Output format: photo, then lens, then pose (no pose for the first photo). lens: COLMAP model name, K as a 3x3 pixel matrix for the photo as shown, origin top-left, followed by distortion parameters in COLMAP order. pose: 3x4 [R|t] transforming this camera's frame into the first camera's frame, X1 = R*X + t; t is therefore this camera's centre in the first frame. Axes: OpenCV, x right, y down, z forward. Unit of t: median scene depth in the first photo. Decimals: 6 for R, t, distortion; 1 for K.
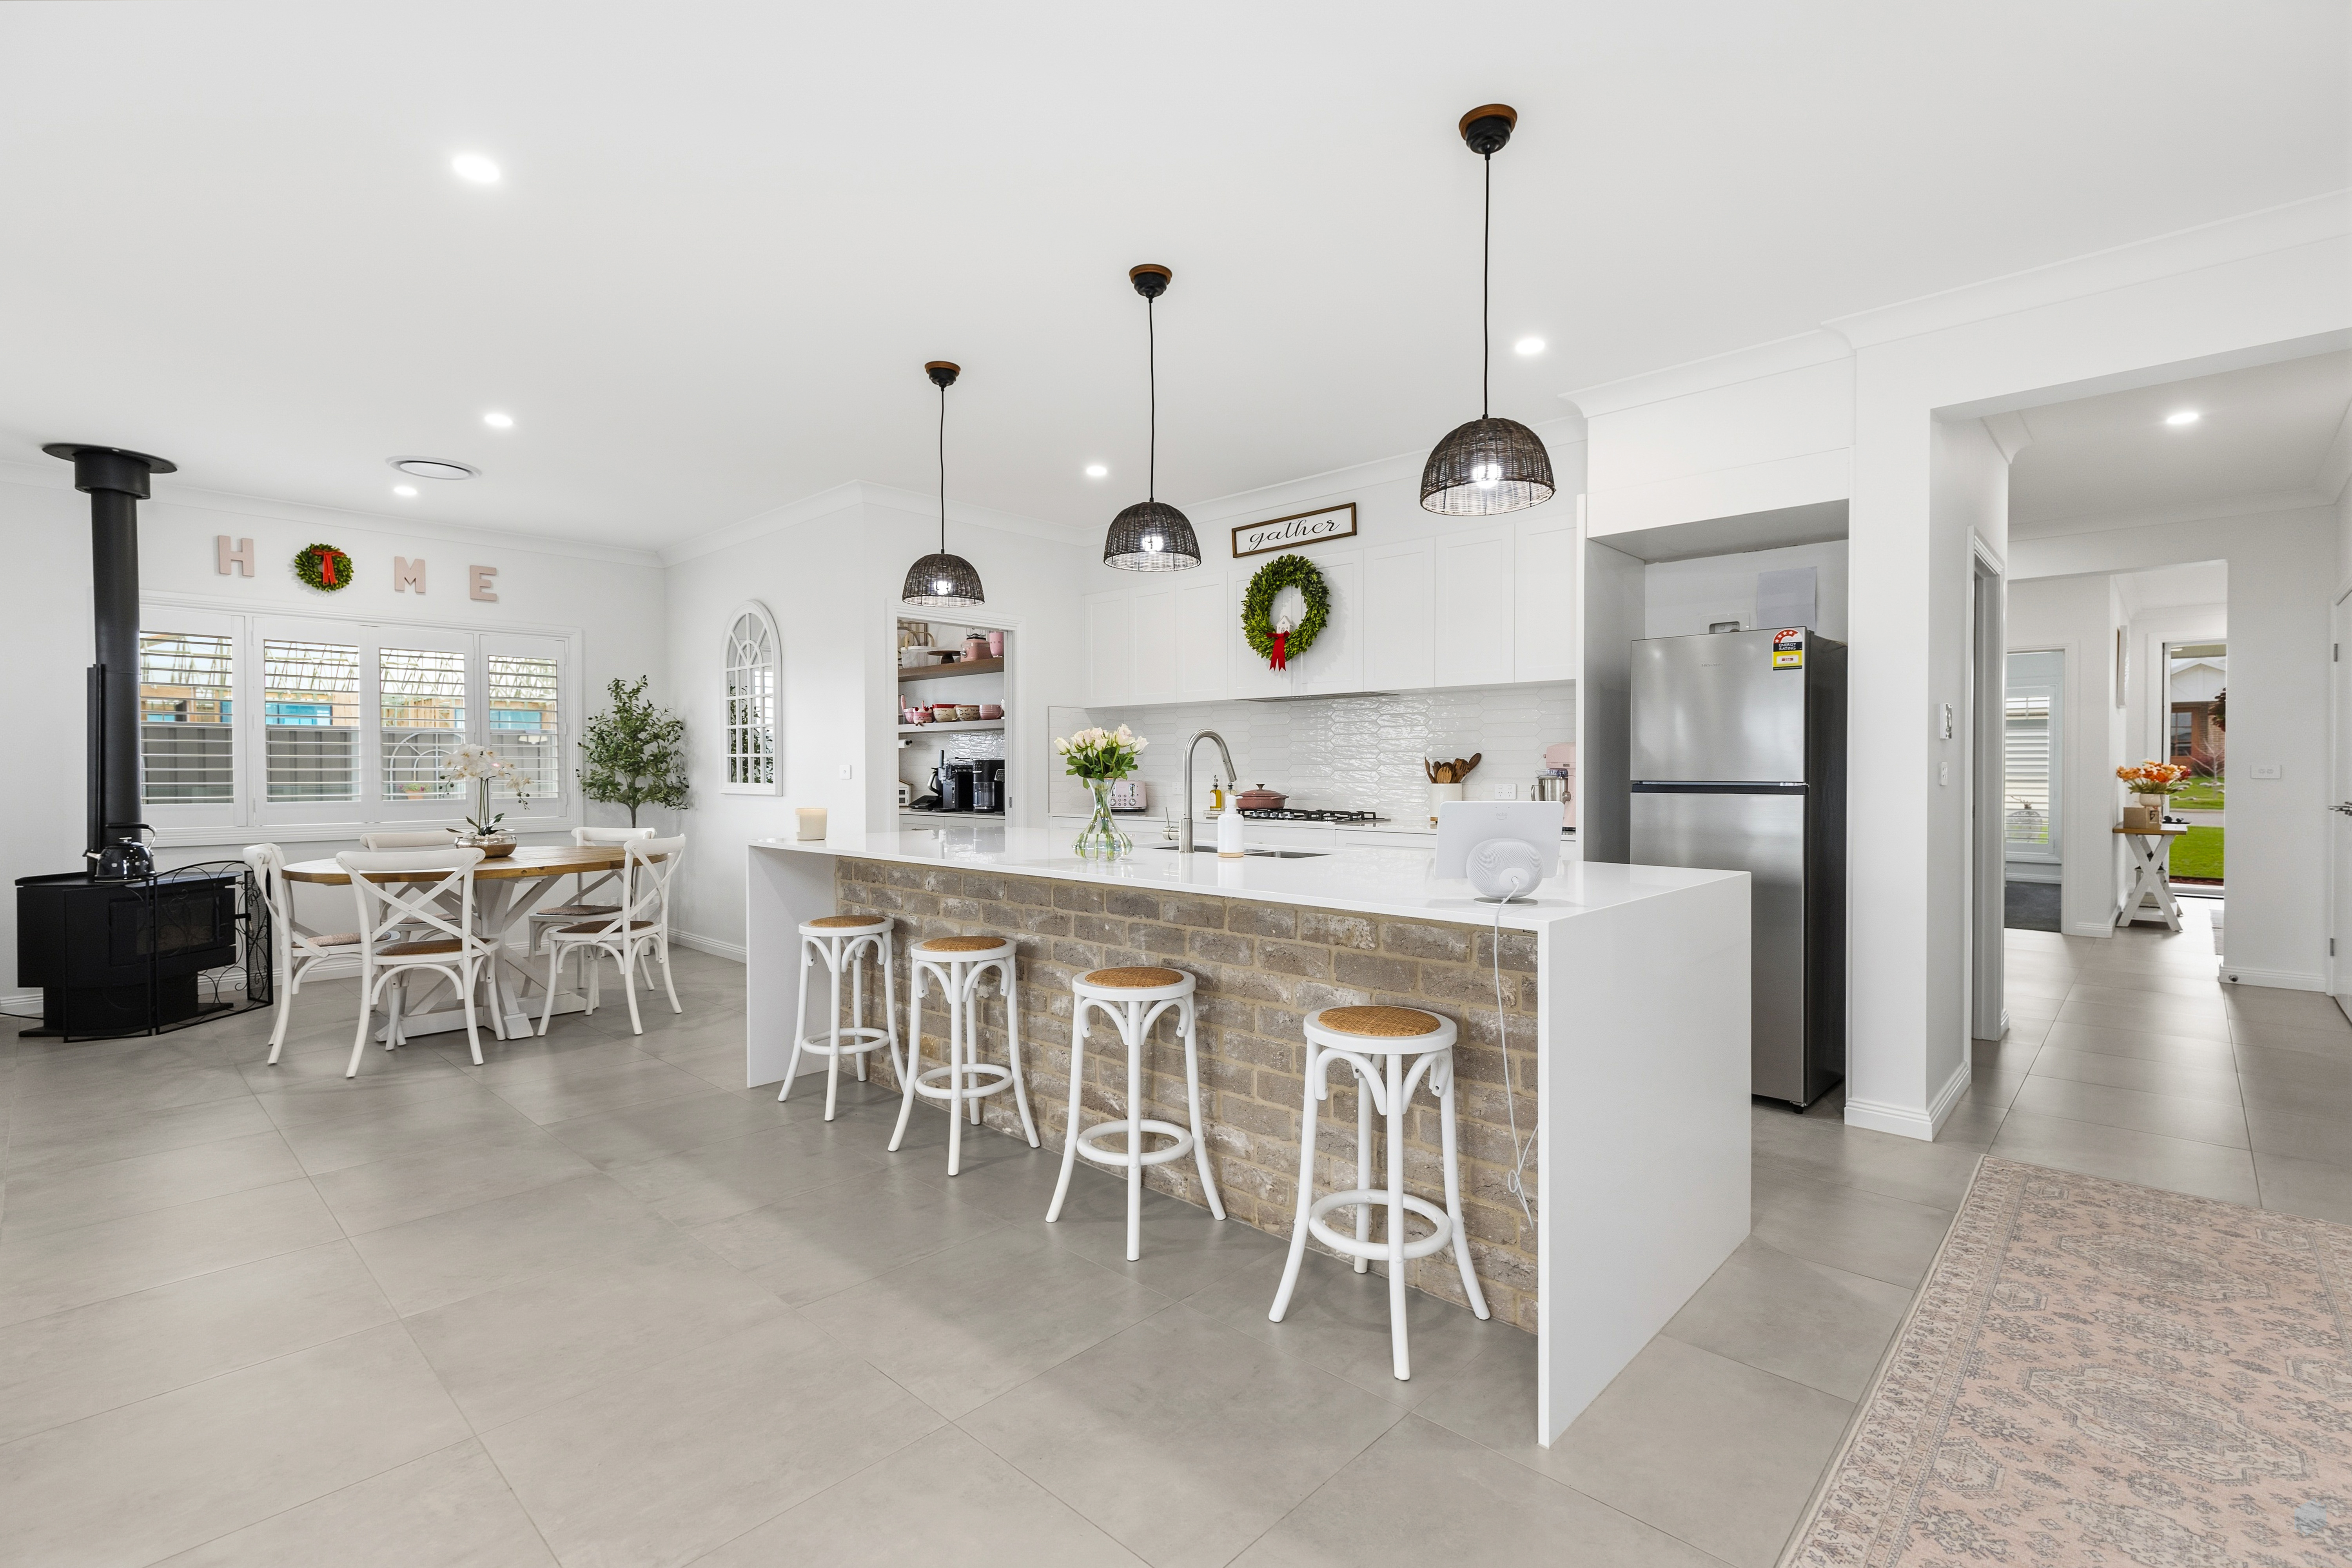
lens RADIAL K [[1064.6, 0, 1183.2], [0, 1064.6, 772.7], [0, 0, 1]] dist [0.003191, 0.000266]
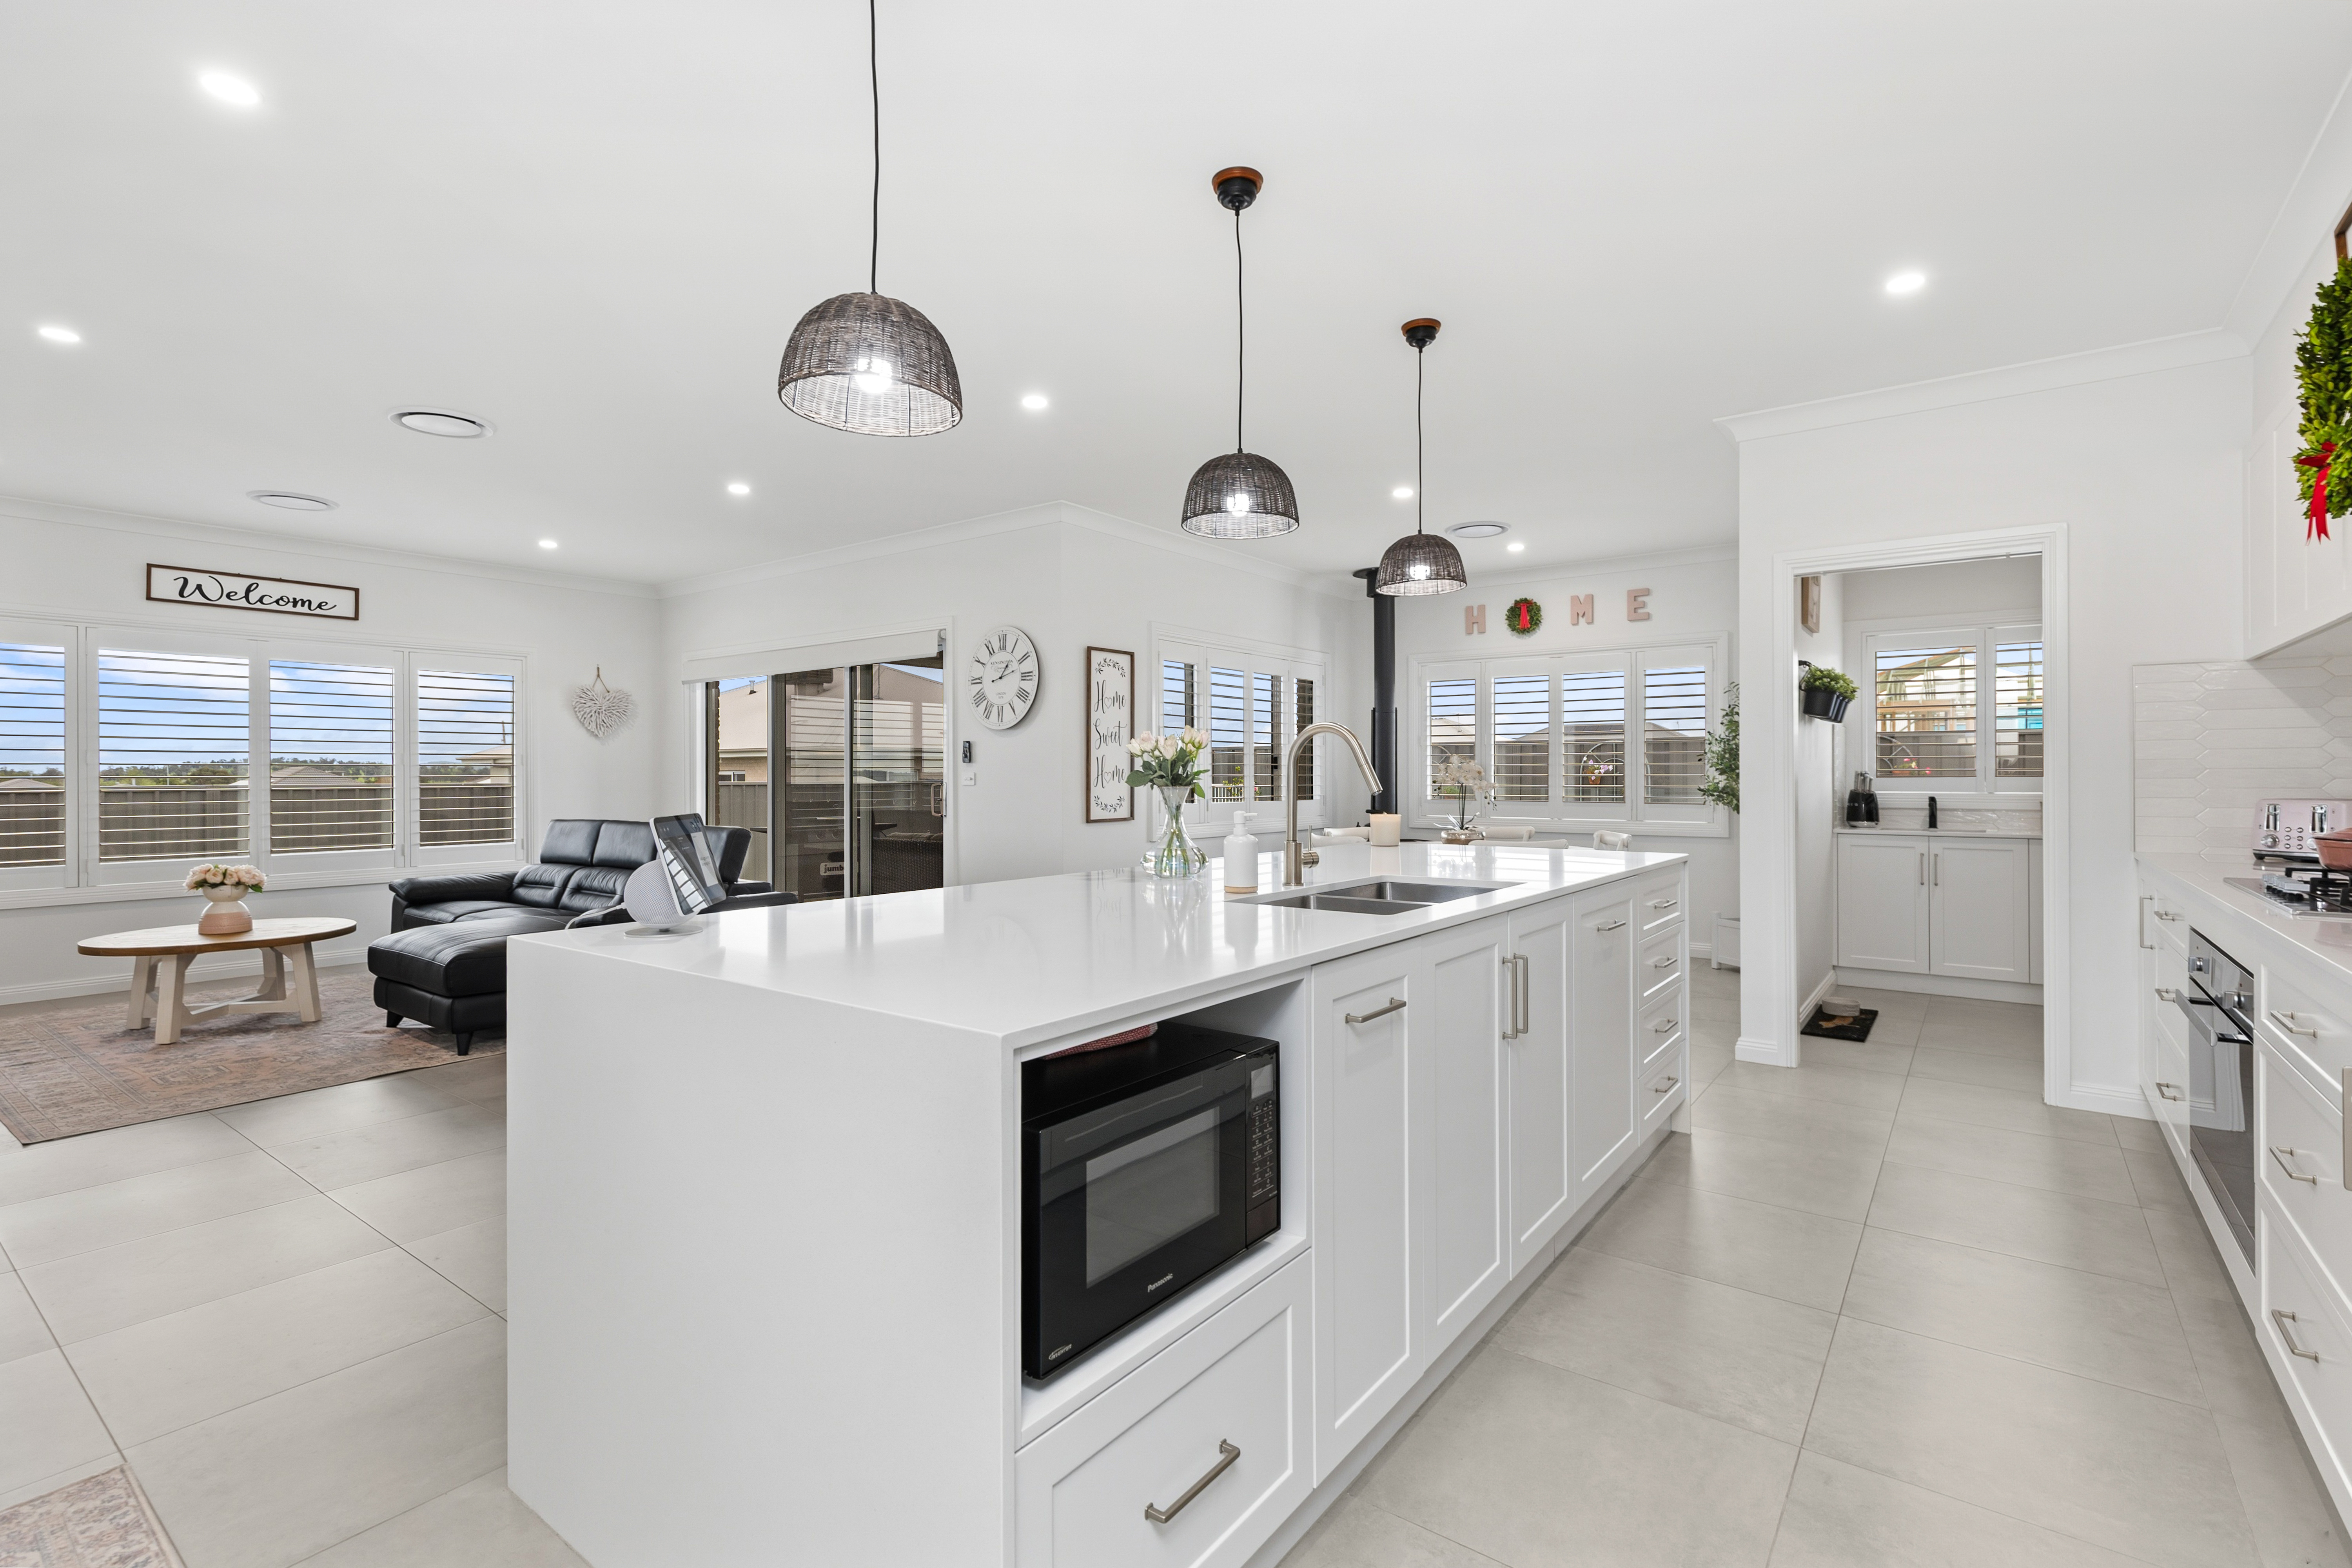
lens RADIAL K [[1064.6, 0, 1183.2], [0, 1064.6, 772.7], [0, 0, 1]] dist [0.003191, 0.000266]
pose [[0.114769, -0.001357, -0.993391, 0.488728], [-0.001521, 0.999998, -0.001542, -0.003913], [0.993391, 0.001688, 0.114767, 0.538531]]
